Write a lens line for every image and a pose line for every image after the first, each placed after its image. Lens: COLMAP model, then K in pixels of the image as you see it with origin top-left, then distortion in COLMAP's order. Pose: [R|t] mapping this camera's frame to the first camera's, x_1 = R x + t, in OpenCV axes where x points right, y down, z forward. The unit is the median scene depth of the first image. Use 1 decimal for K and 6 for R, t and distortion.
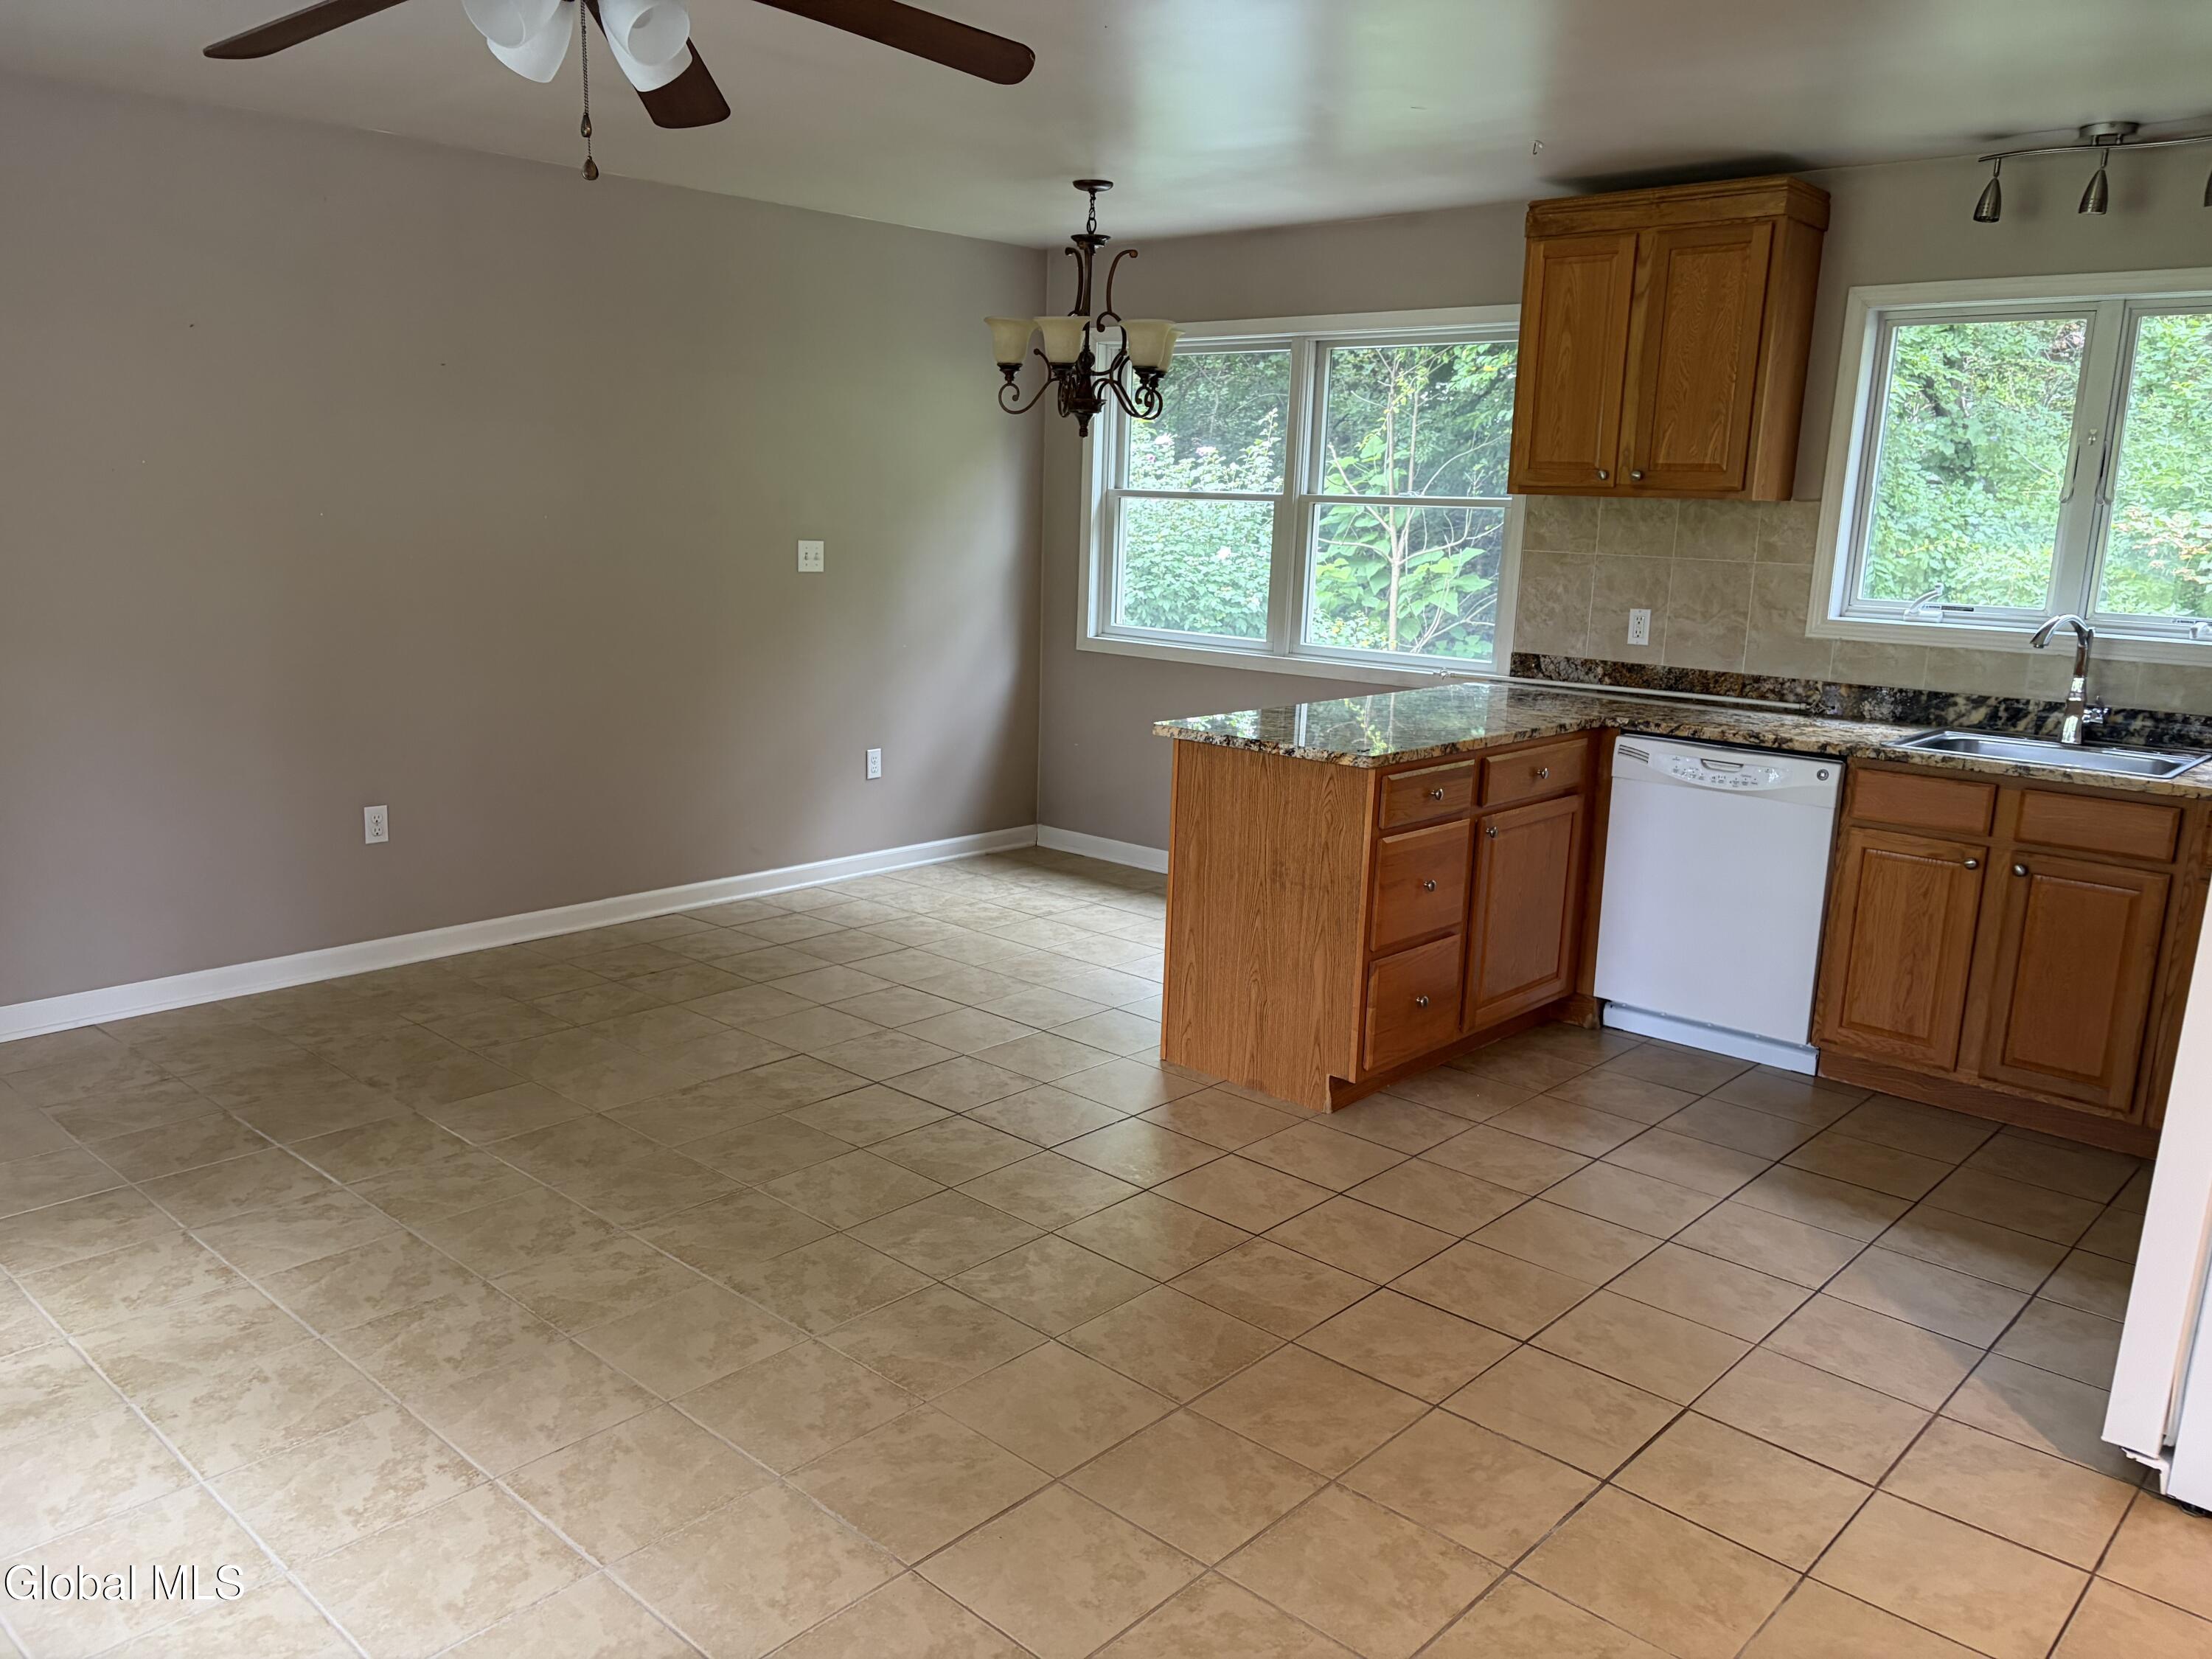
lens RADIAL K [[1660.0, 0, 1100.8], [0, 1660.0, 847.2], [0, 0, 1]] dist [0.058434, -0.069289]
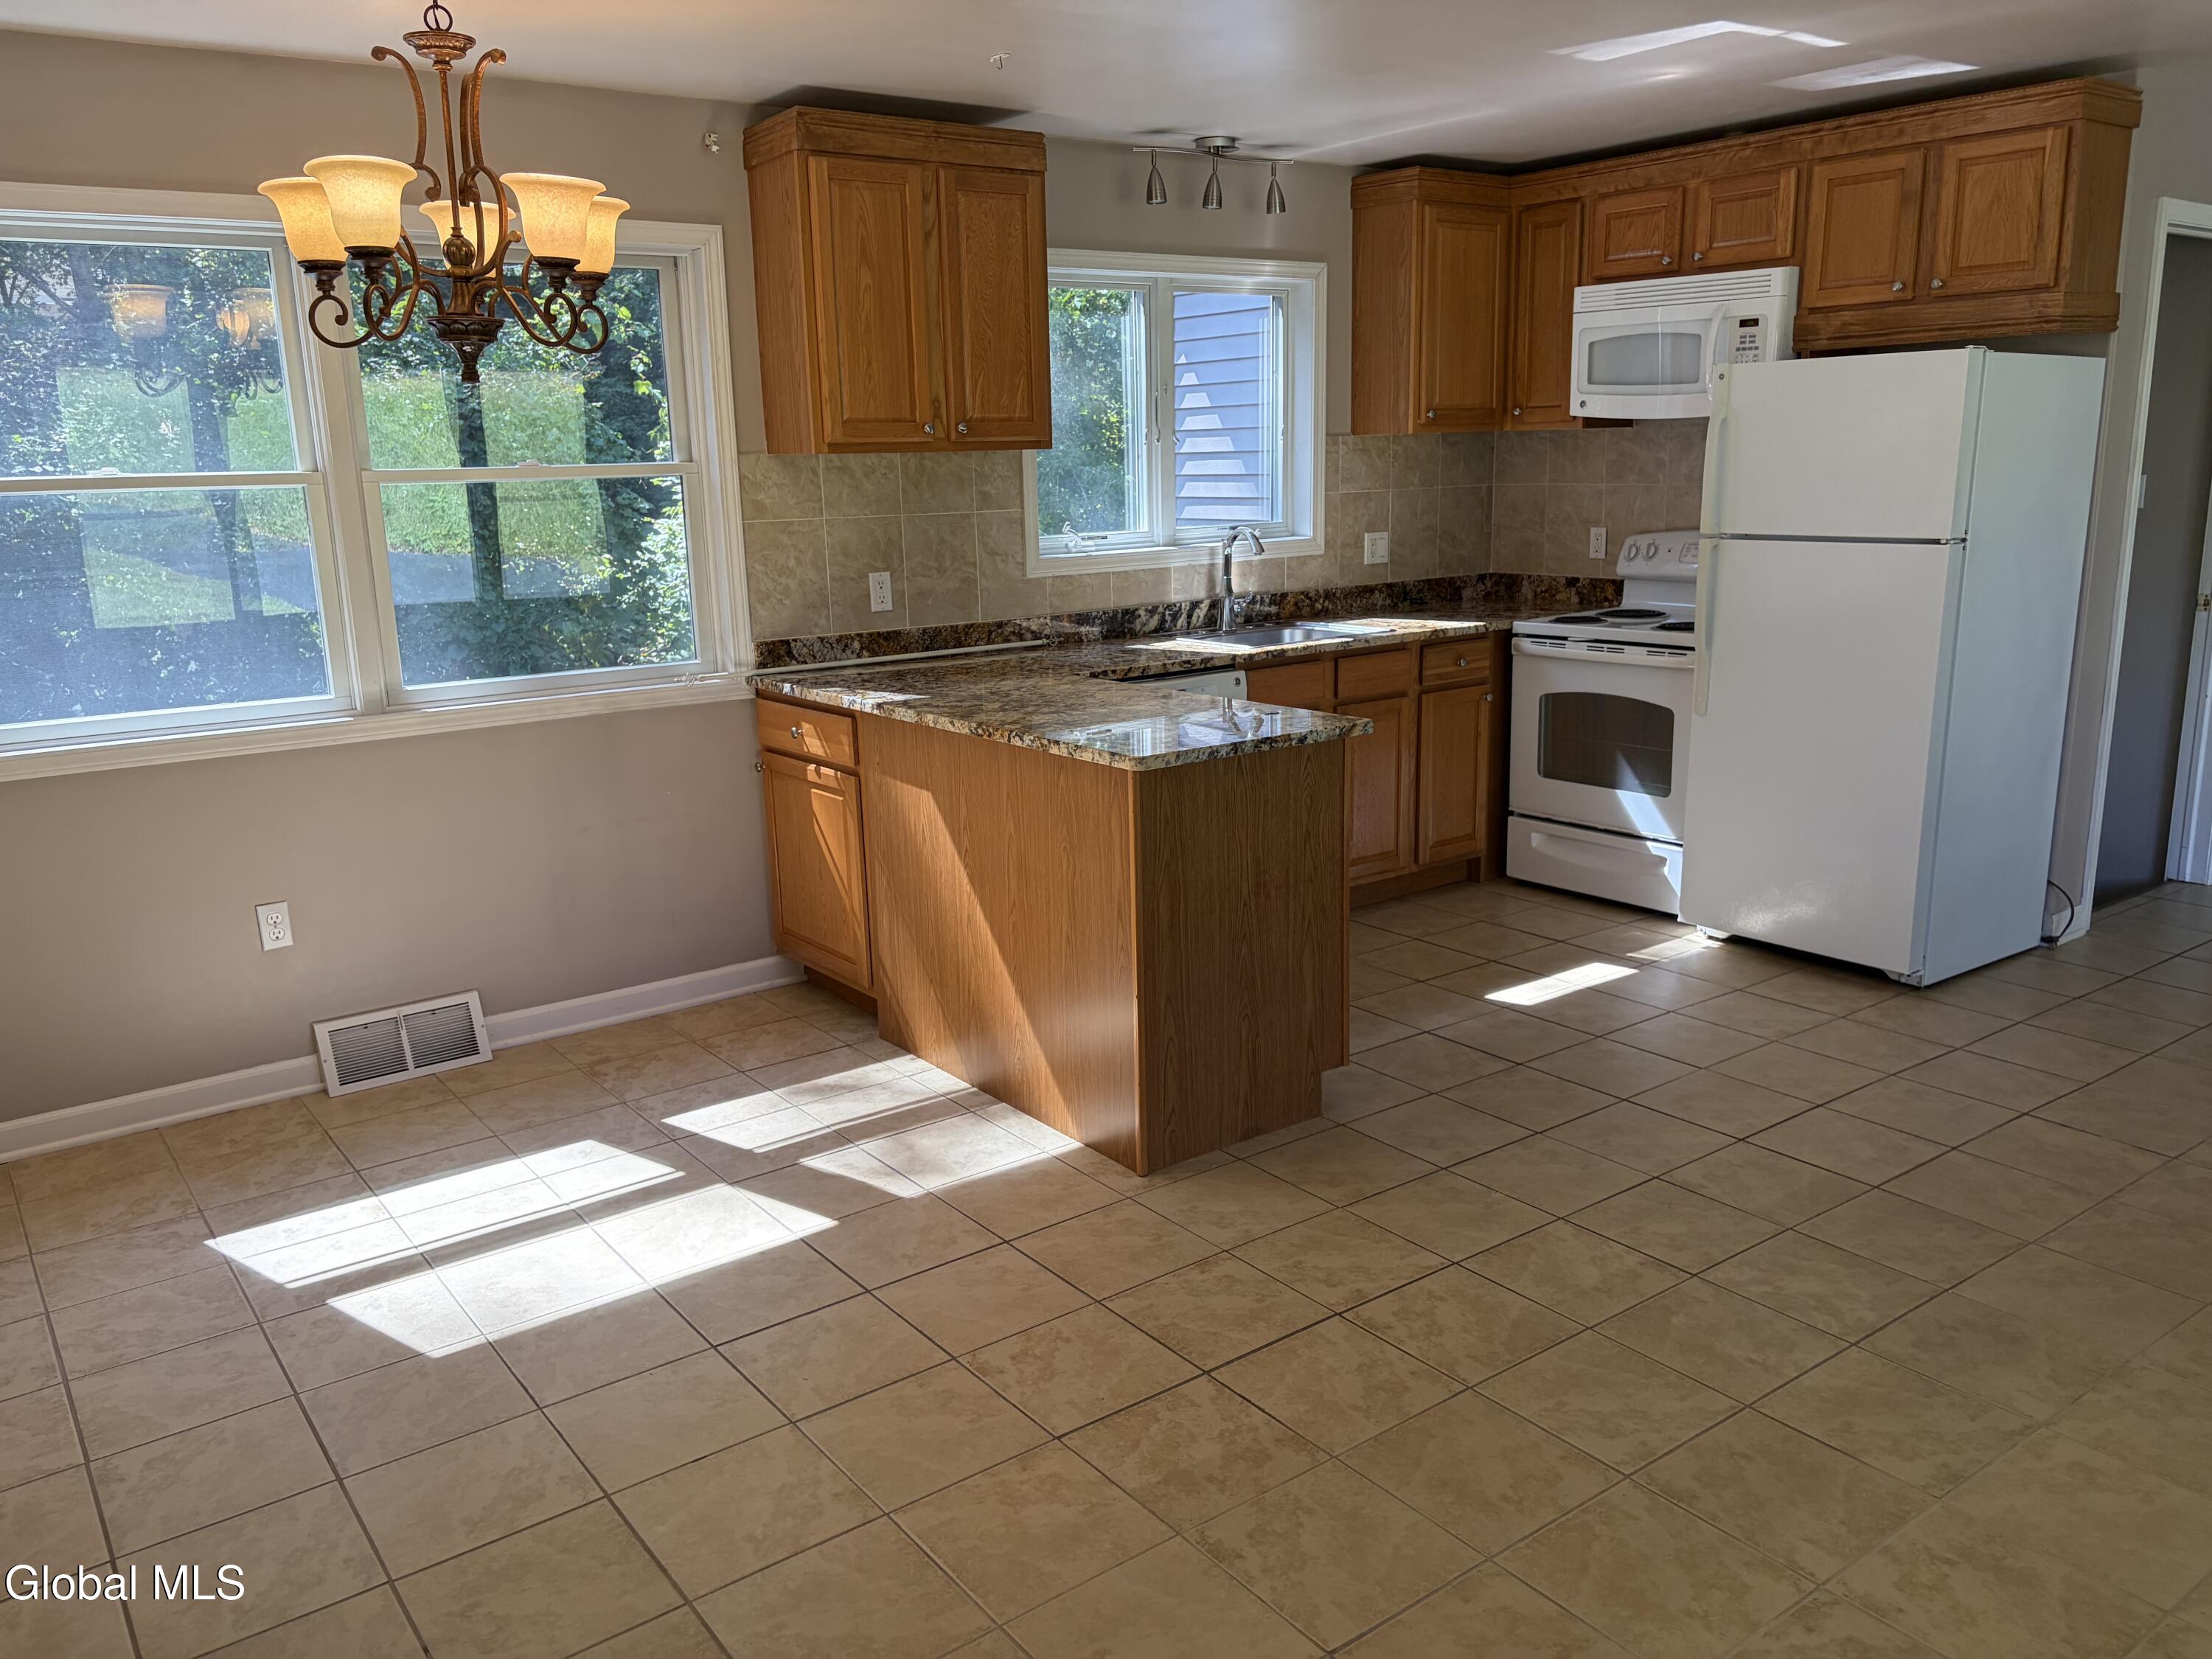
lens RADIAL K [[1660.0, 0, 1099.5], [0, 1660.0, 835.3], [0, 0, 1]] dist [0.058434, -0.069289]
pose [[0.194033, -0.252421, 0.947963, -0.727138], [0.239510, 0.949275, 0.203746, -0.206193], [-0.951307, 0.187514, 0.244648, 0.859860]]
